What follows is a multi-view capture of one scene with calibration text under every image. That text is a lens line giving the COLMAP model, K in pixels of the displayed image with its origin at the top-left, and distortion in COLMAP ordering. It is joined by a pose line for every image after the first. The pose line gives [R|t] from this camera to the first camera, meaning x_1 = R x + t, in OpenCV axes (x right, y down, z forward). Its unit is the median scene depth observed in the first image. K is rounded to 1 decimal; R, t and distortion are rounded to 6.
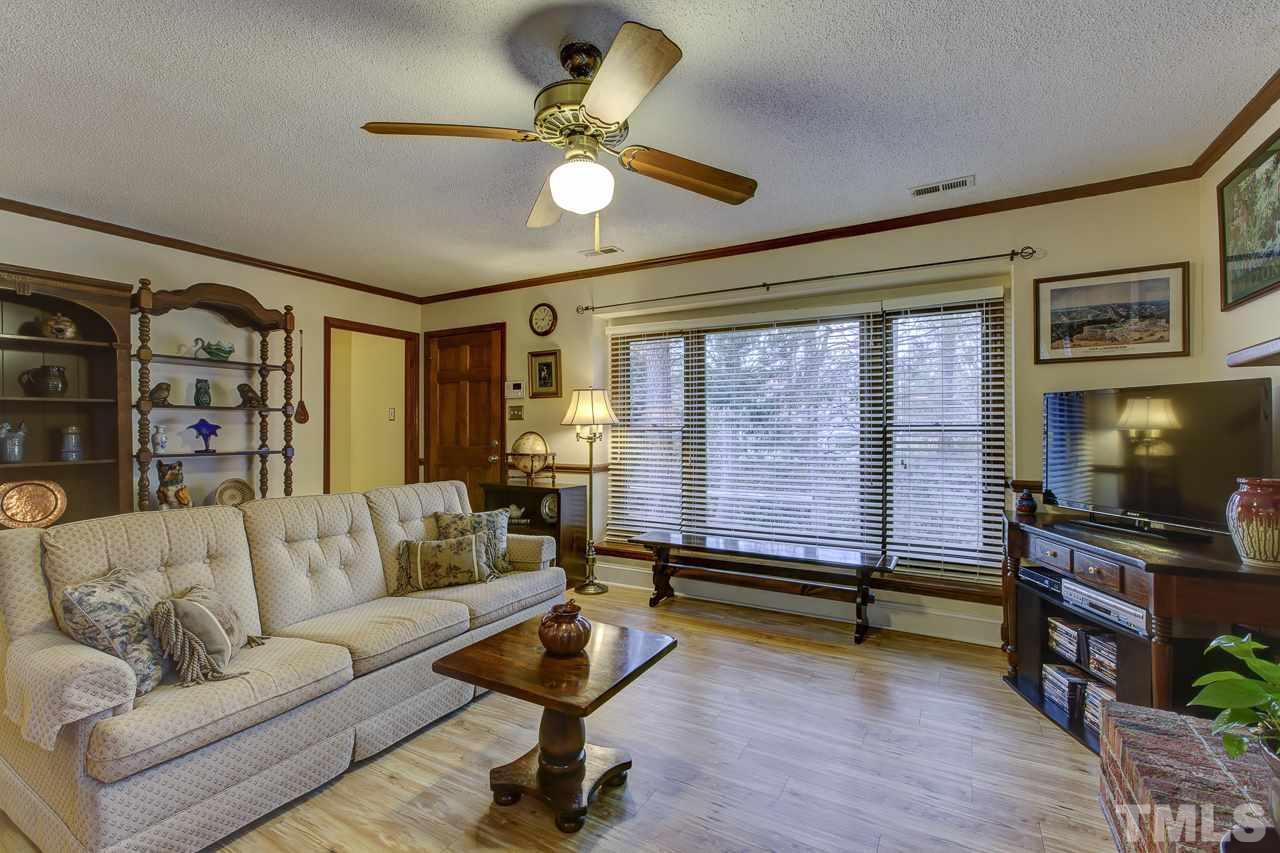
lens RADIAL K [[581.0, 0, 623.9], [0, 581.0, 424.9], [0, 0, 1]] dist [-0.002803, 0.002515]
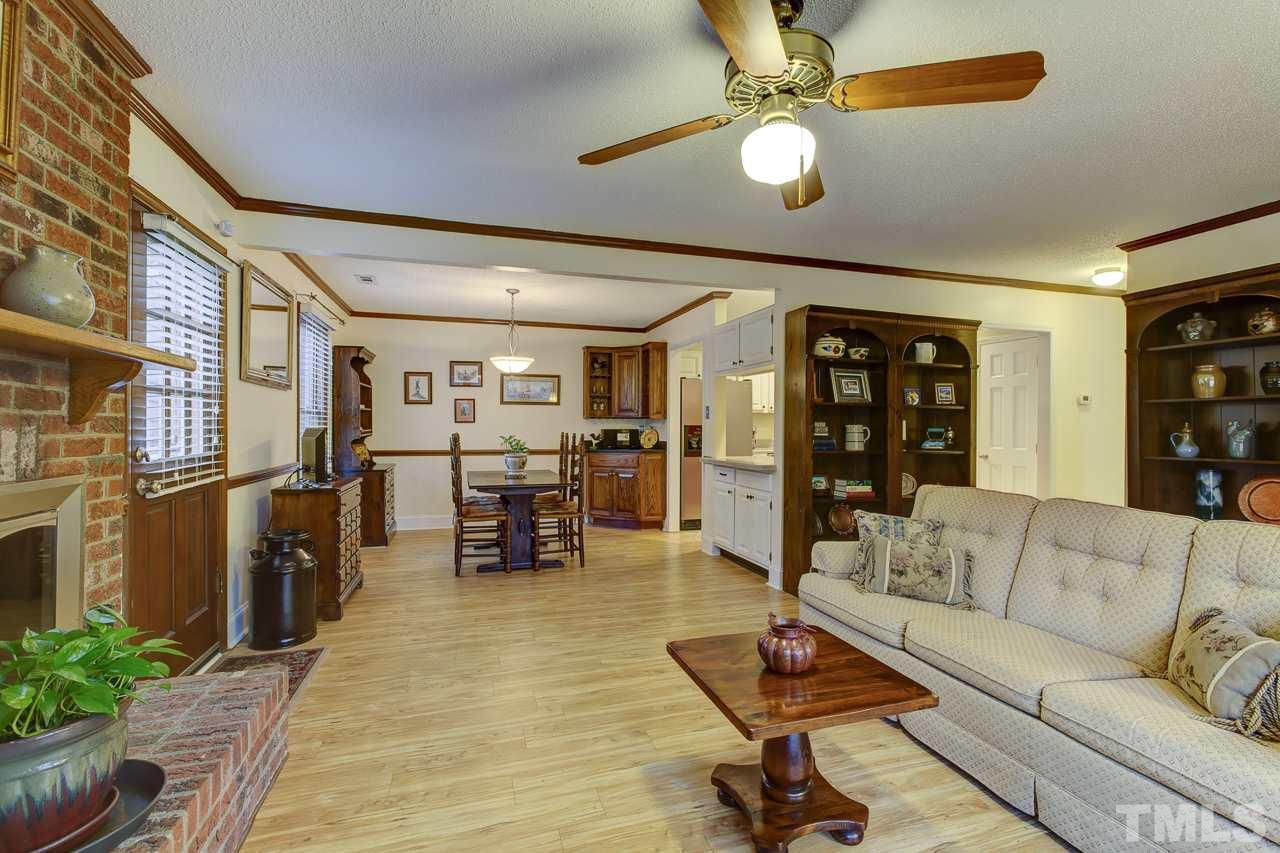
lens RADIAL K [[581.0, 0, 639.5], [0, 581.0, 424.3], [0, 0, 1]] dist [-0.002803, 0.002515]
pose [[-0.683954, -0.002789, -0.729520, 0.342884], [0.003538, 0.999968, -0.007139, 0.004988], [0.729517, -0.007464, -0.683922, 0.692583]]
